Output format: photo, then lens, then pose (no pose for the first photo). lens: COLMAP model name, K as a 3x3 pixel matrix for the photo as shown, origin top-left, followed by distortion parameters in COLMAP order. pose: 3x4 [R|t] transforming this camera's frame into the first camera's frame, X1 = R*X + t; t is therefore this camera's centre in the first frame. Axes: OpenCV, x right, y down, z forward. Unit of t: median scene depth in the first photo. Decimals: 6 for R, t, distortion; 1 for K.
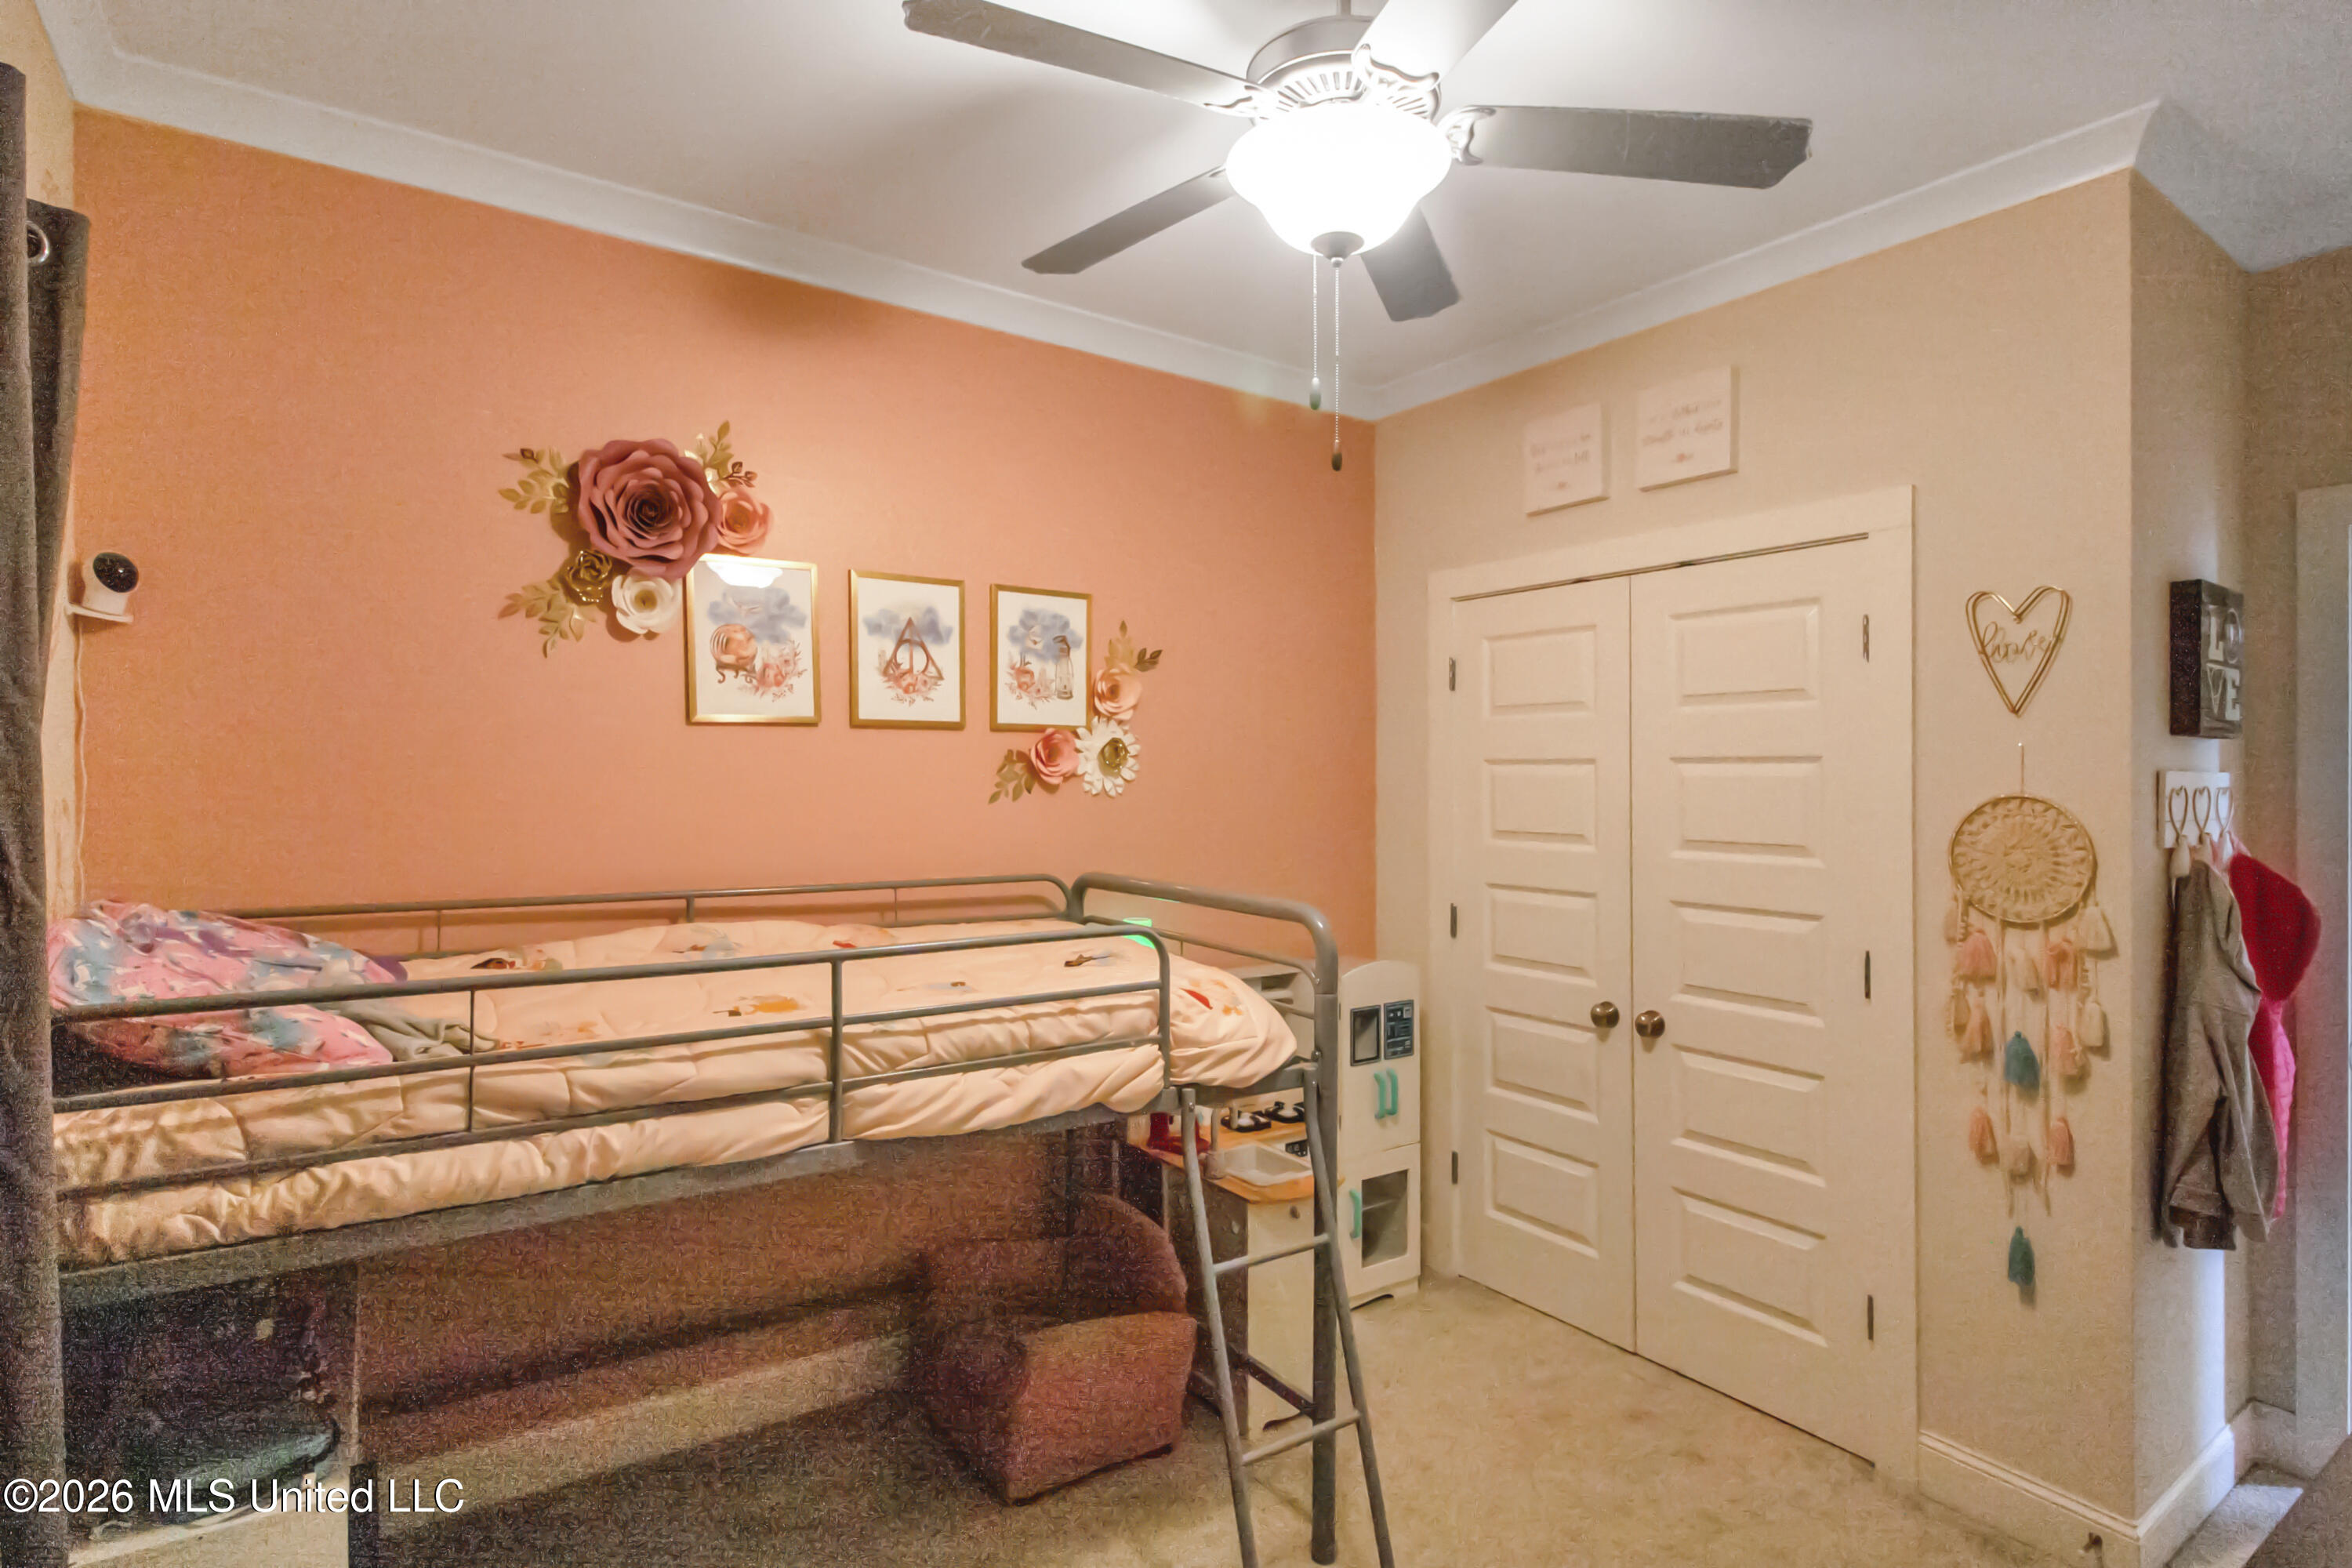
lens RADIAL K [[1135.5, 0, 1254.3], [0, 1135.5, 774.4], [0, 0, 1]] dist [-0.000657, -0.000102]
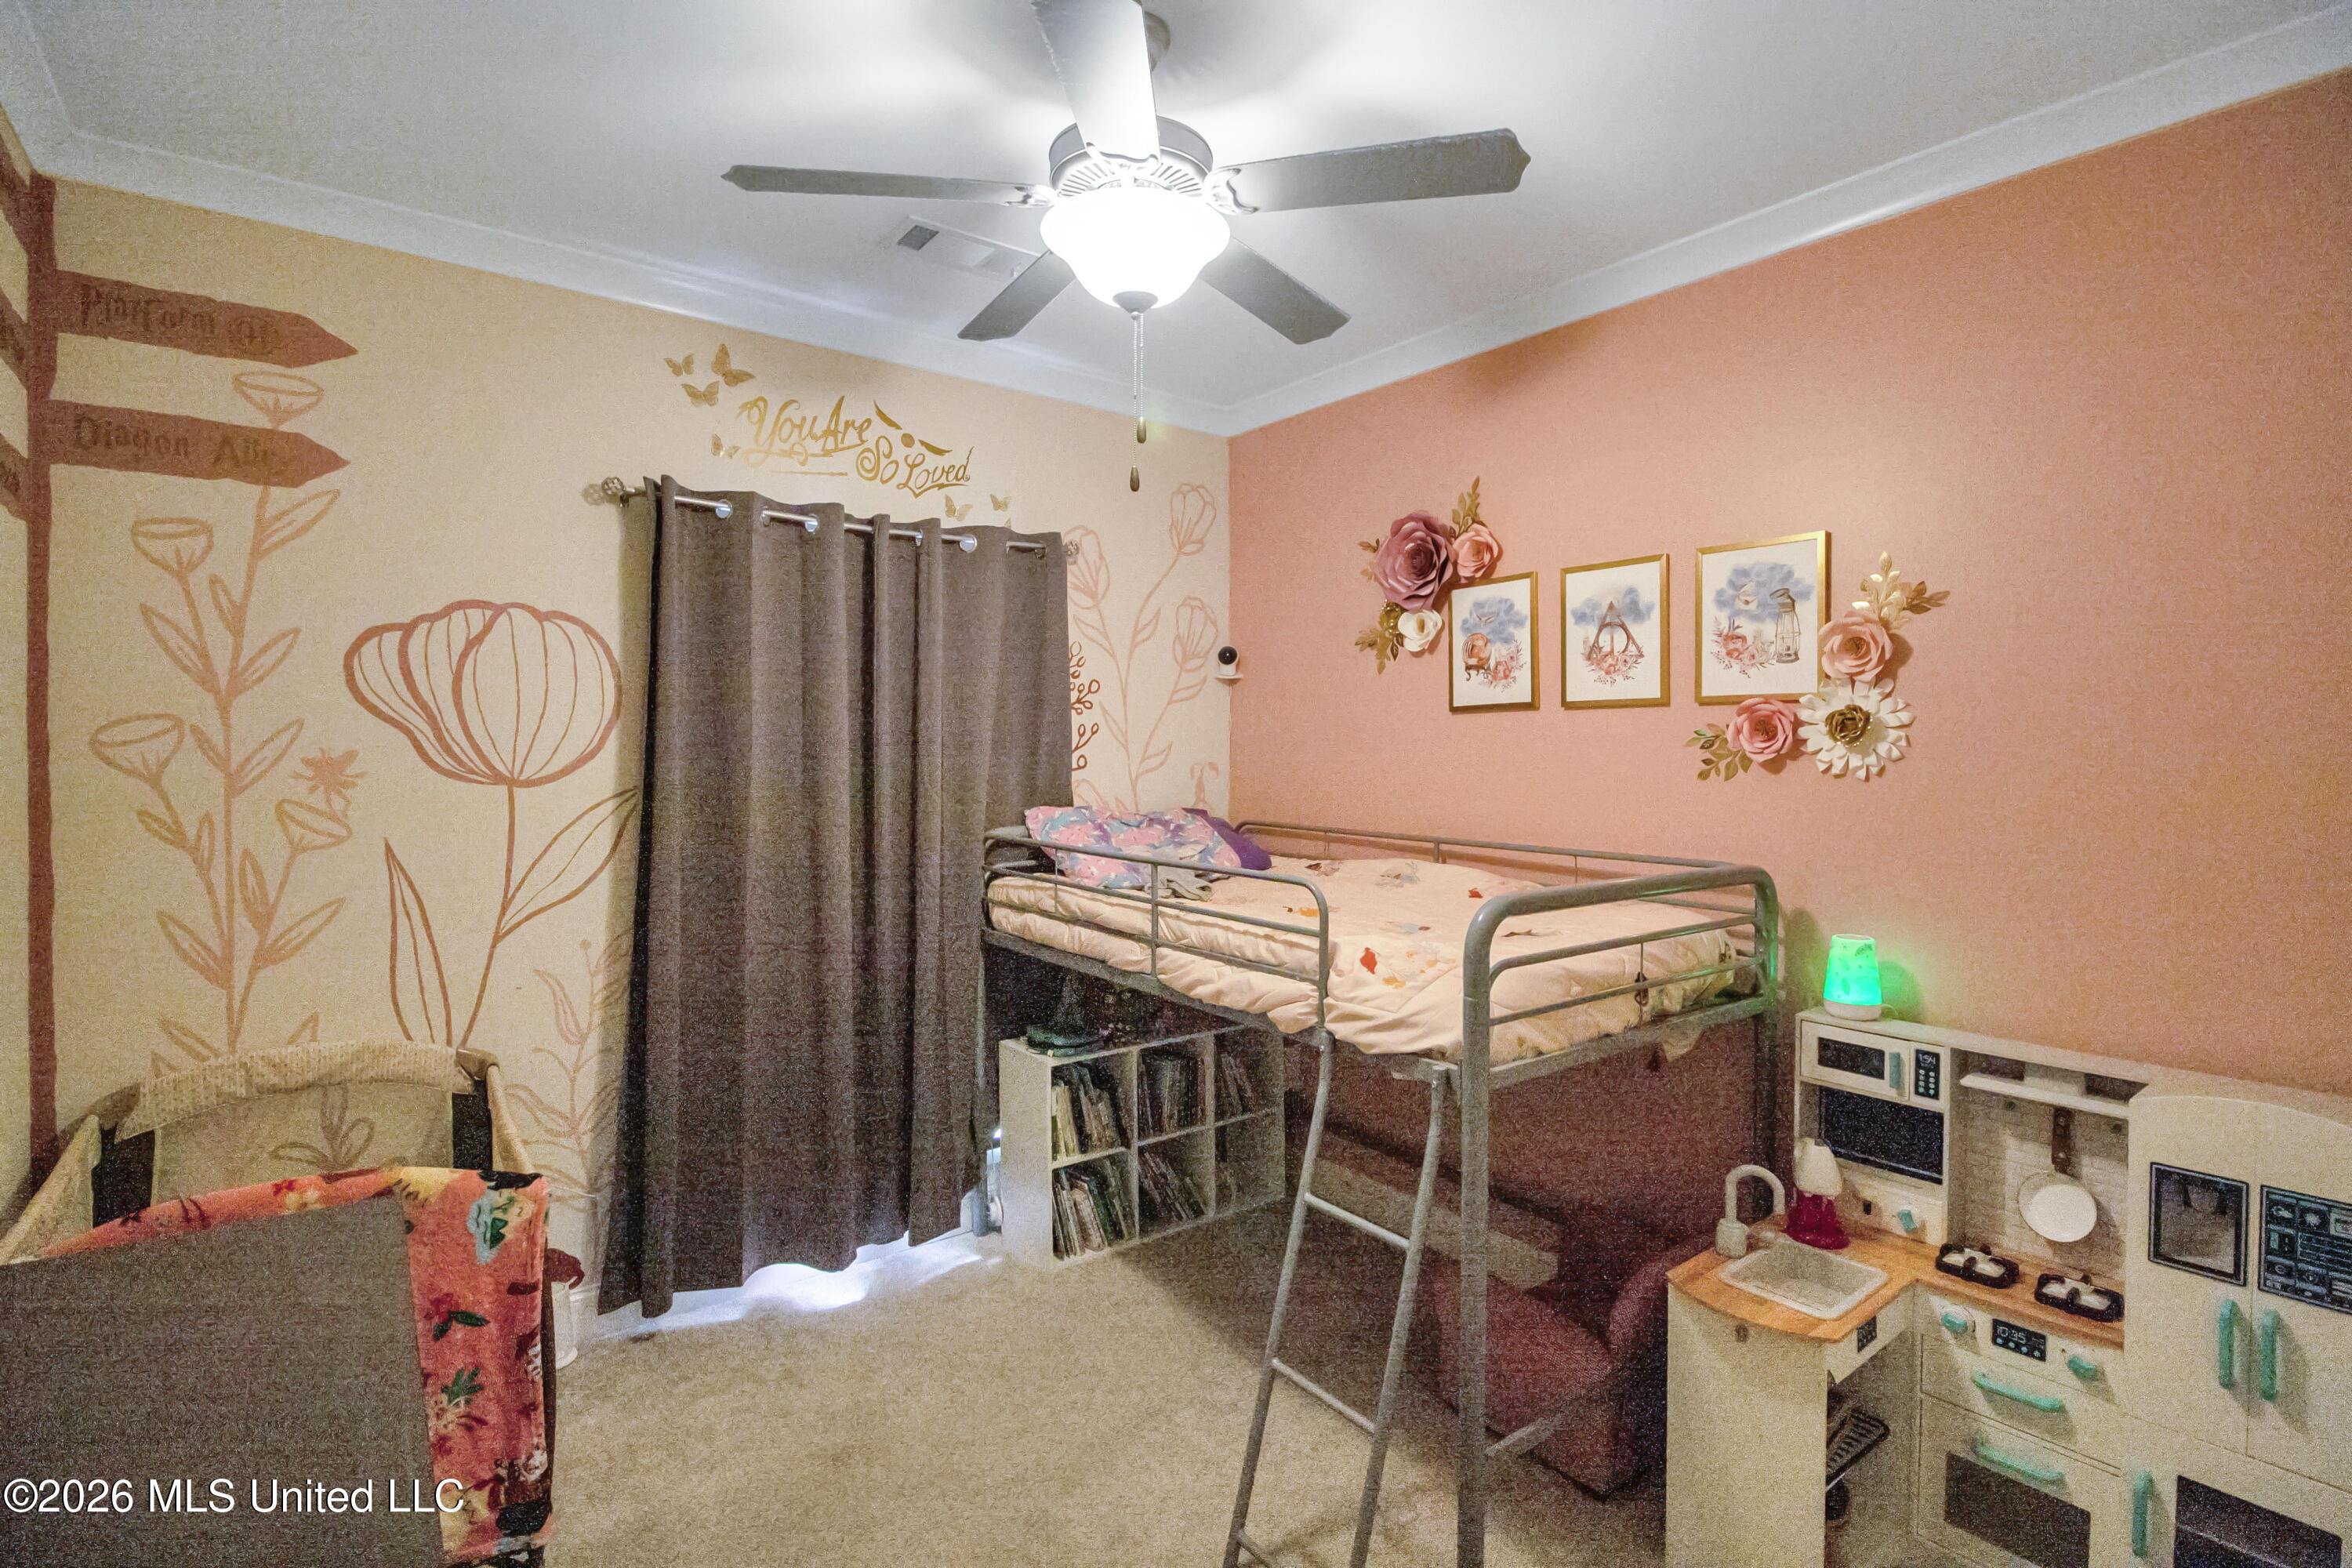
lens RADIAL K [[1135.5, 0, 1254.3], [0, 1135.5, 774.4], [0, 0, 1]] dist [-0.000657, -0.000102]
pose [[0.066035, 0.017379, -0.997666, 0.738033], [-0.001798, 0.999849, 0.017298, 0.004234], [0.997816, 0.000651, 0.066056, 0.610069]]
